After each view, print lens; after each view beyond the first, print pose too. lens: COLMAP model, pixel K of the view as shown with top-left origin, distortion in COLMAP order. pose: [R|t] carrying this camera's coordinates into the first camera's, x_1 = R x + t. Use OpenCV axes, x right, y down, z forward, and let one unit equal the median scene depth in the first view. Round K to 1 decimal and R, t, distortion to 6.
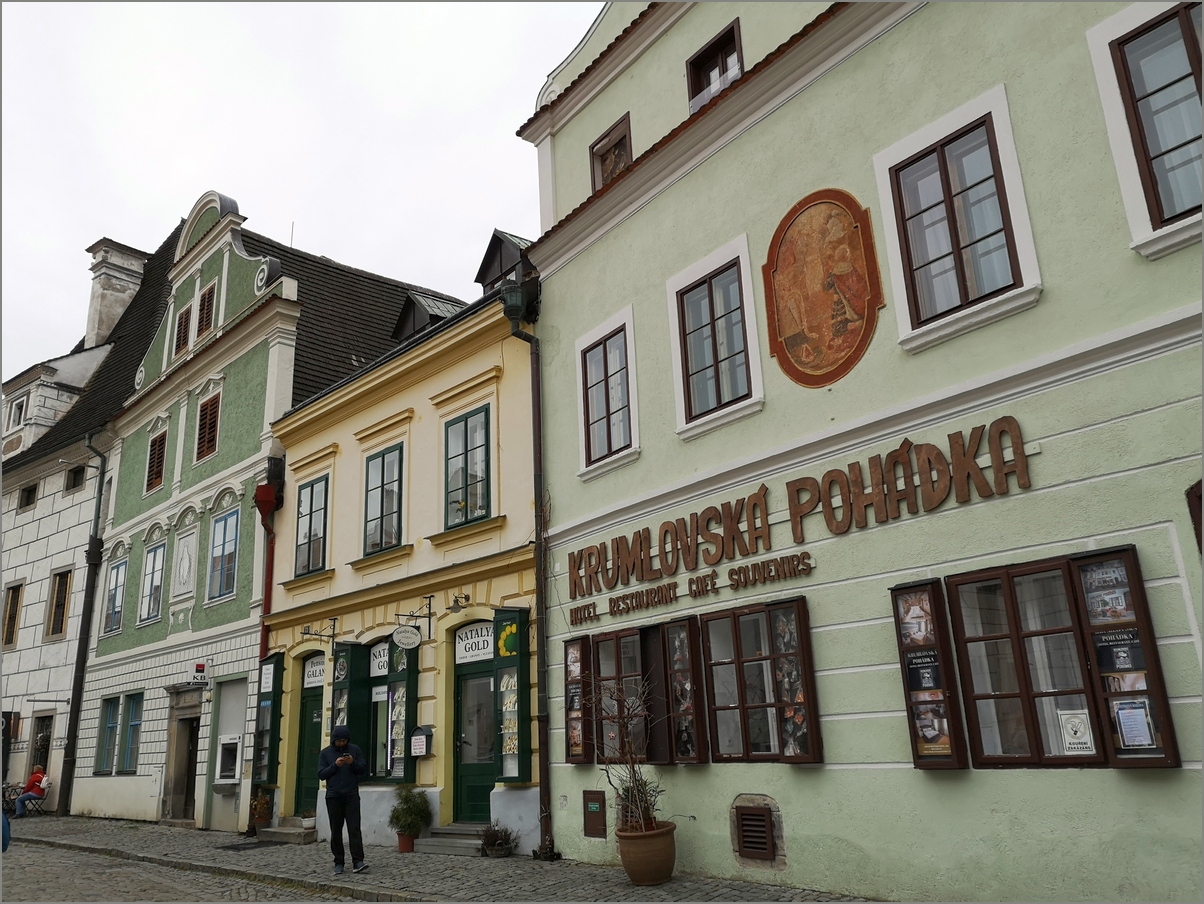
lens RADIAL K [[959.3, 0, 602.0], [0, 959.3, 452.0], [0, 0, 1]] dist [0.067974, -0.075761]
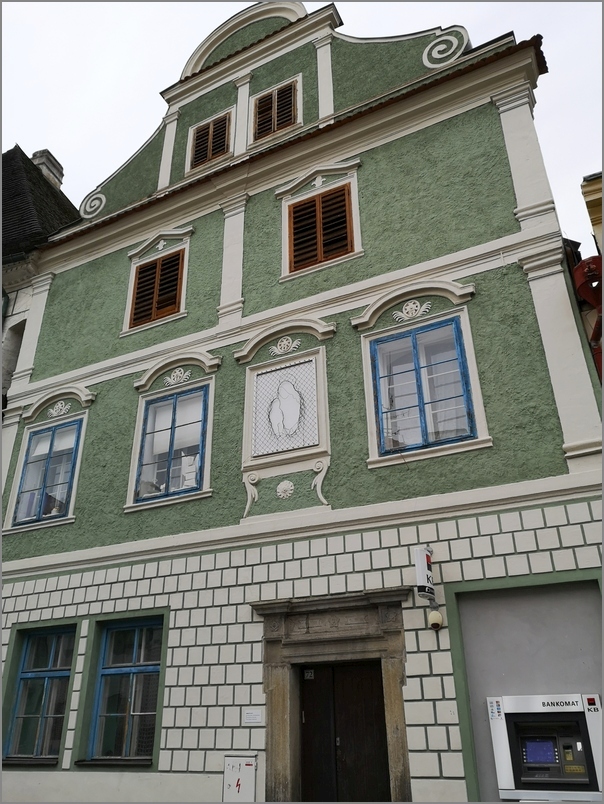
lens RADIAL K [[640.6, 0, 342.8], [0, 640.6, 365.3], [0, 0, 1]] dist [0.067974, -0.075761]
pose [[0.940213, 0.167417, 0.296599, -0.618842], [-0.107025, 0.971963, -0.209363, 0.204534], [-0.323334, 0.165102, 0.931771, 0.685276]]
